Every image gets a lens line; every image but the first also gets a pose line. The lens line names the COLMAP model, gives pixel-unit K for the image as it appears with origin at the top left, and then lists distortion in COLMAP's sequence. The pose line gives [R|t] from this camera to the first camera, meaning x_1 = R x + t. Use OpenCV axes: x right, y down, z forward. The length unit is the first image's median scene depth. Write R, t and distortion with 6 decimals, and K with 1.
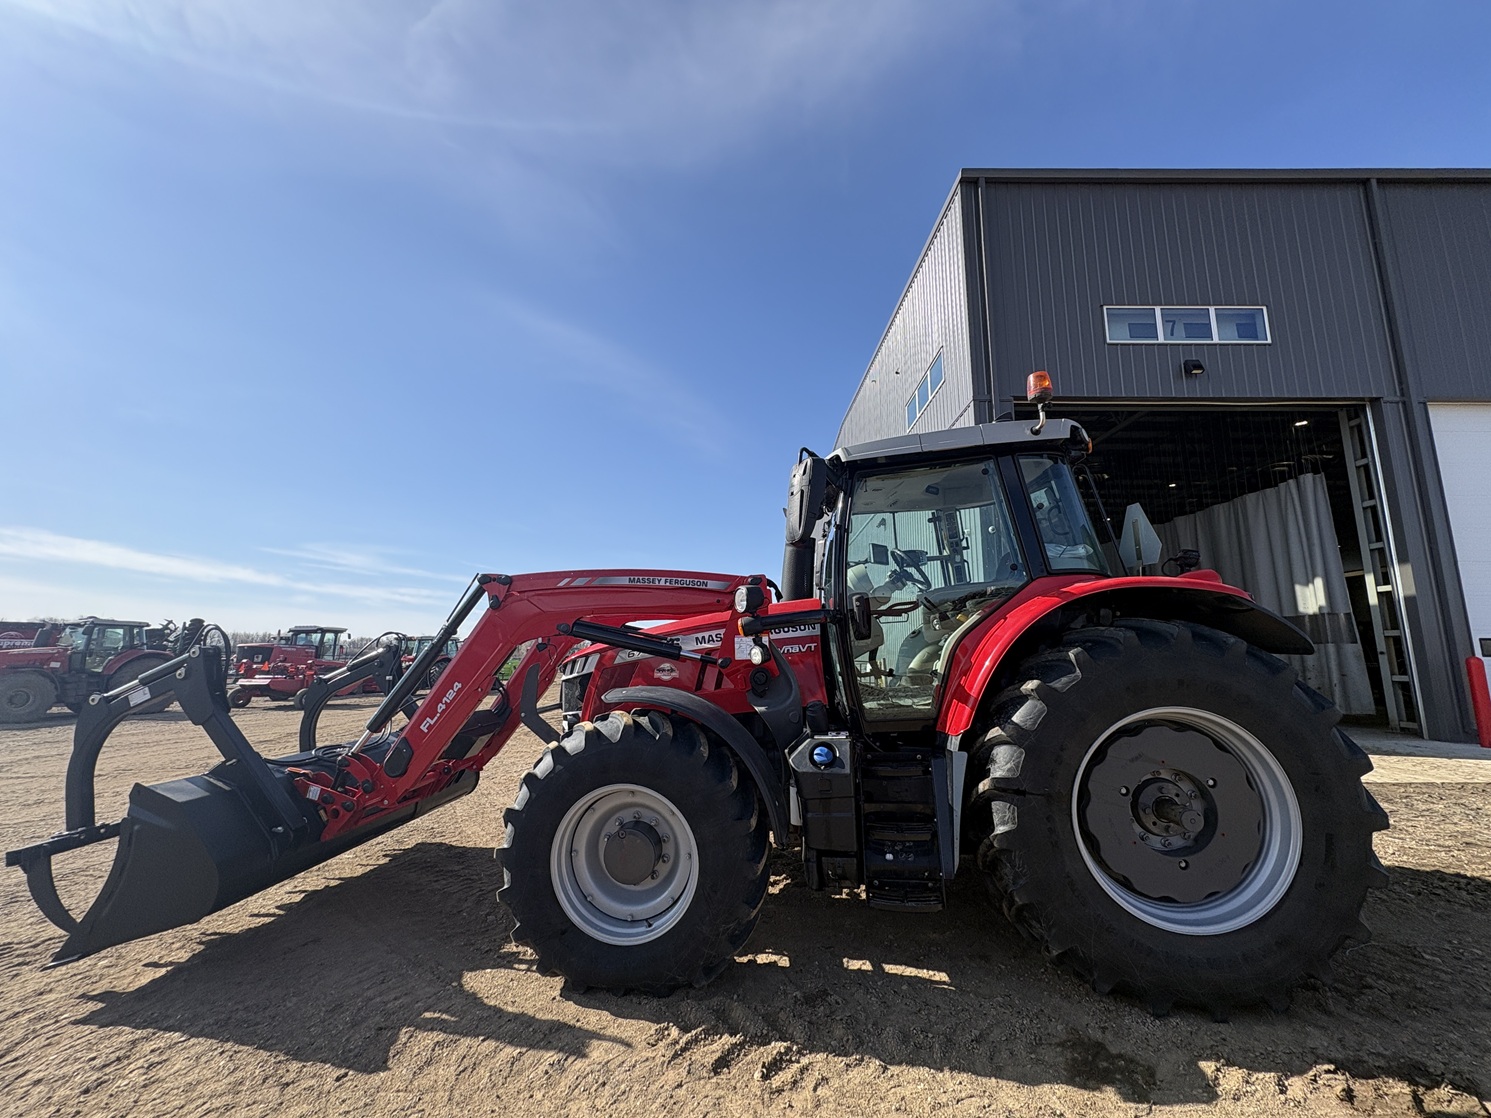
lens RADIAL K [[591.4, 0, 745.5], [0, 591.4, 559.0], [0, 0, 1]] dist [-0.000607, -0.000216]
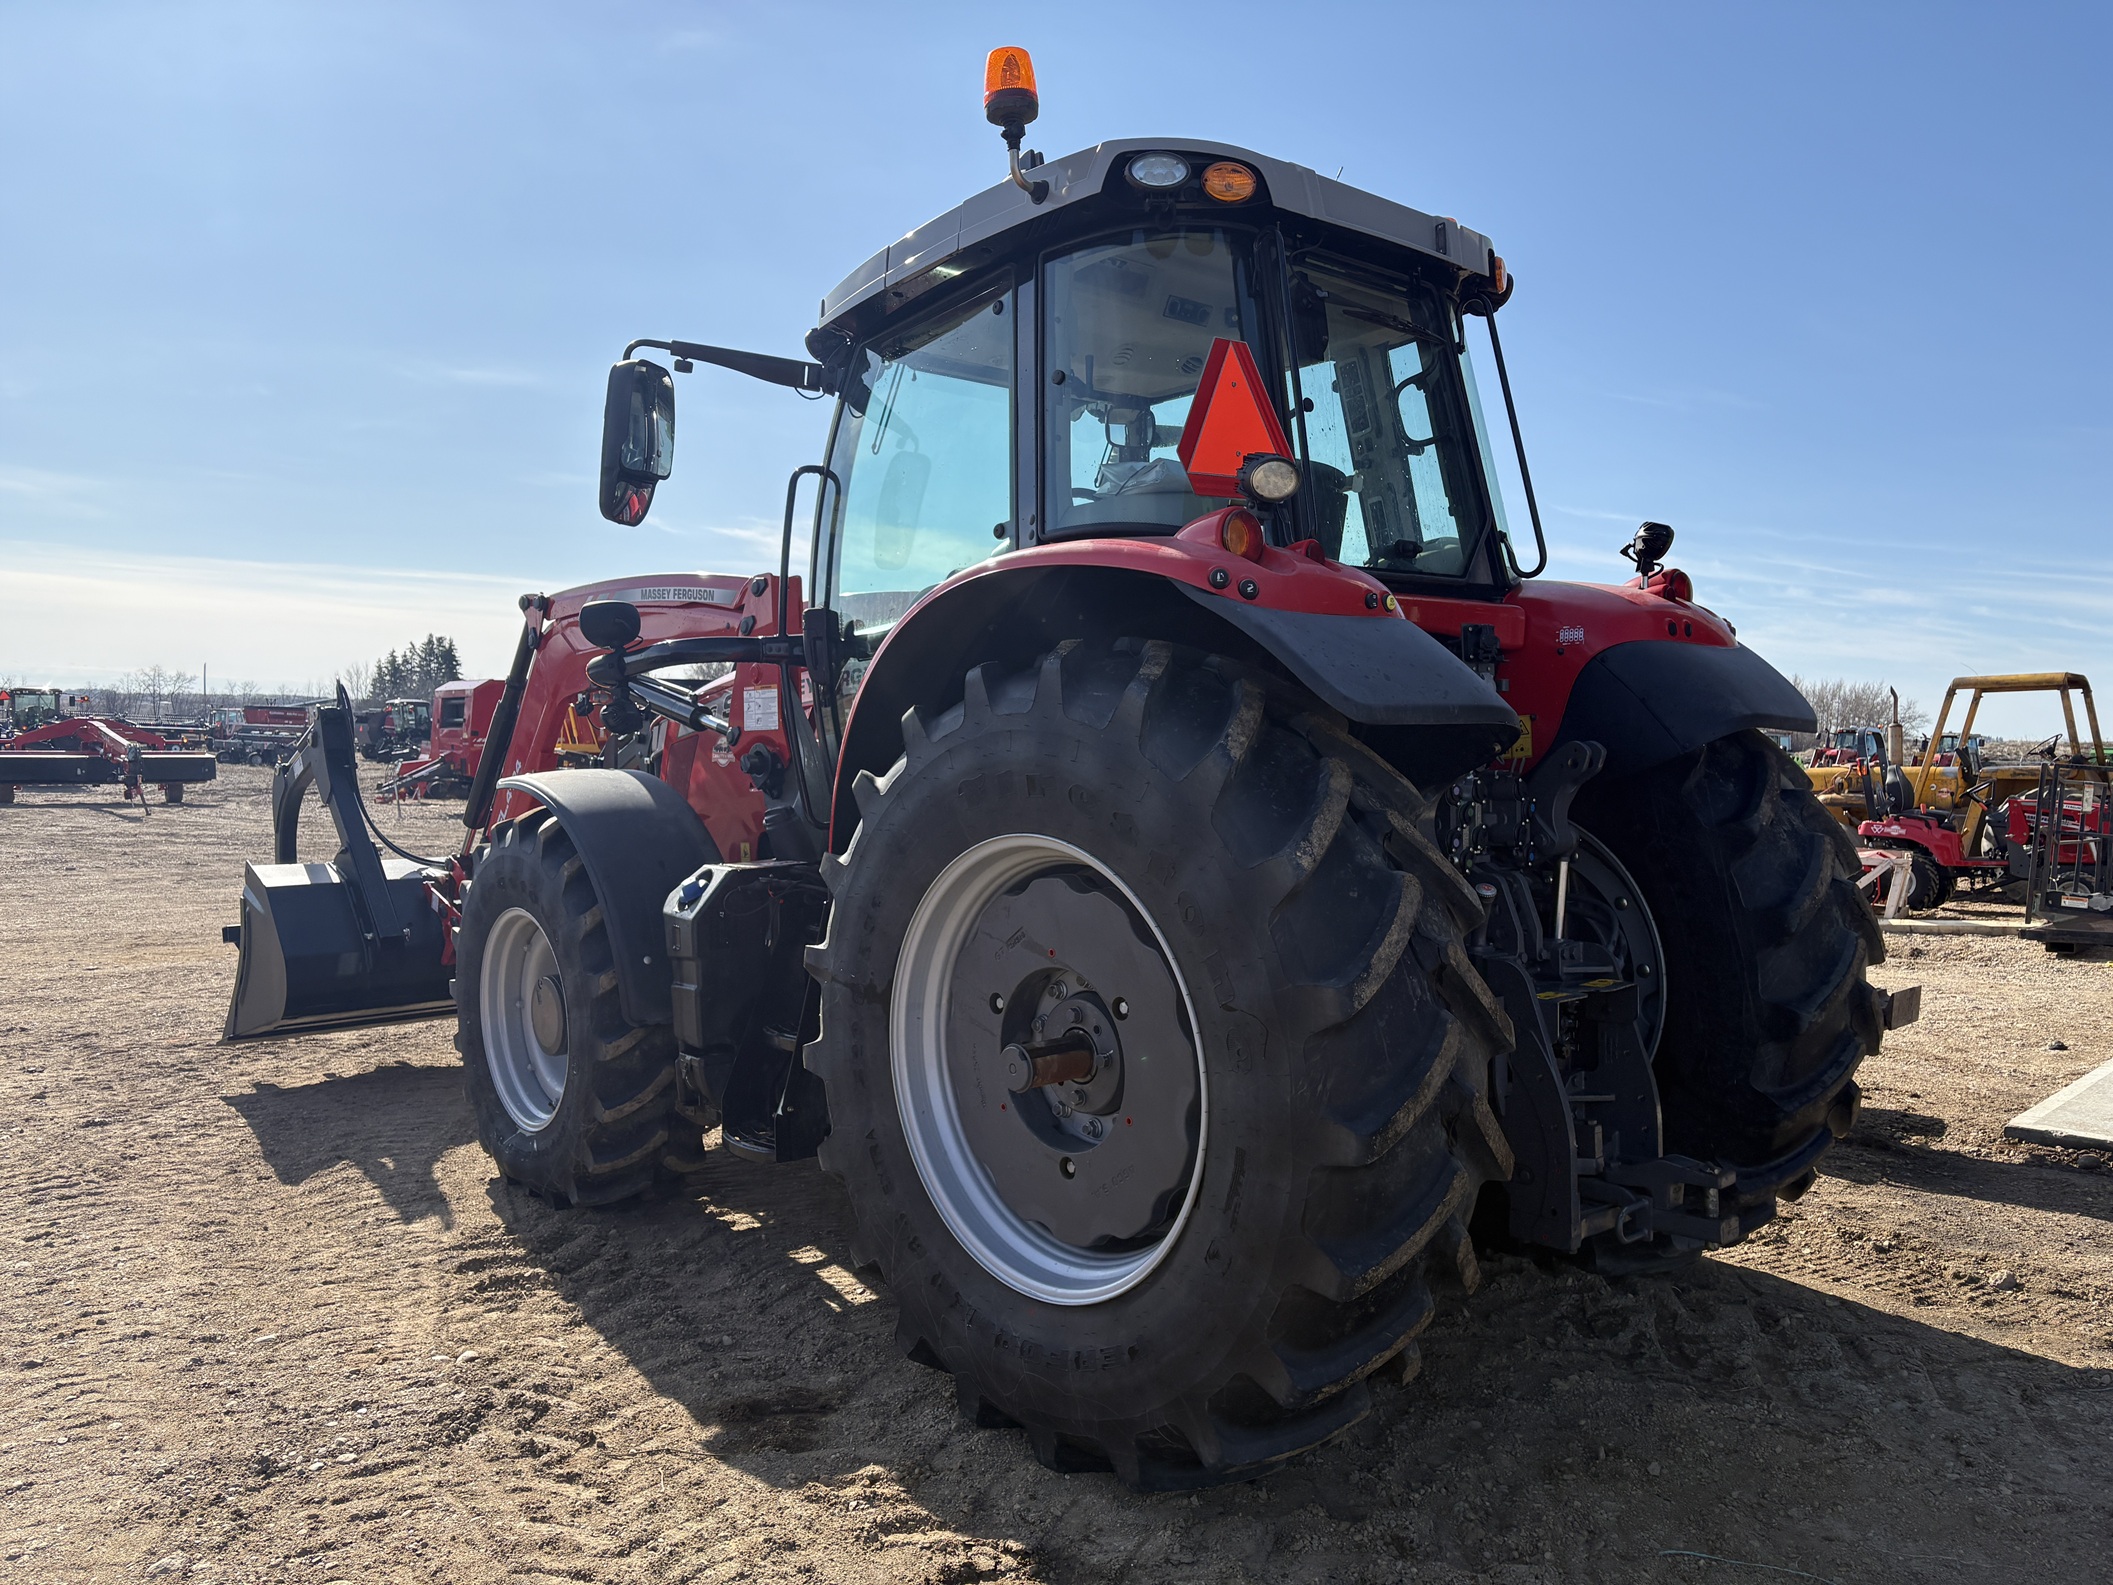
lens RADIAL K [[1602.3, 0, 1056.5], [0, 1602.3, 792.5], [0, 0, 1]] dist [0.010972, -0.000228]
pose [[0.735398, 0.041416, -0.676369, 1.659466], [0.088715, 0.983656, 0.156689, 0.024221], [0.671804, -0.175233, 0.719704, 0.140222]]
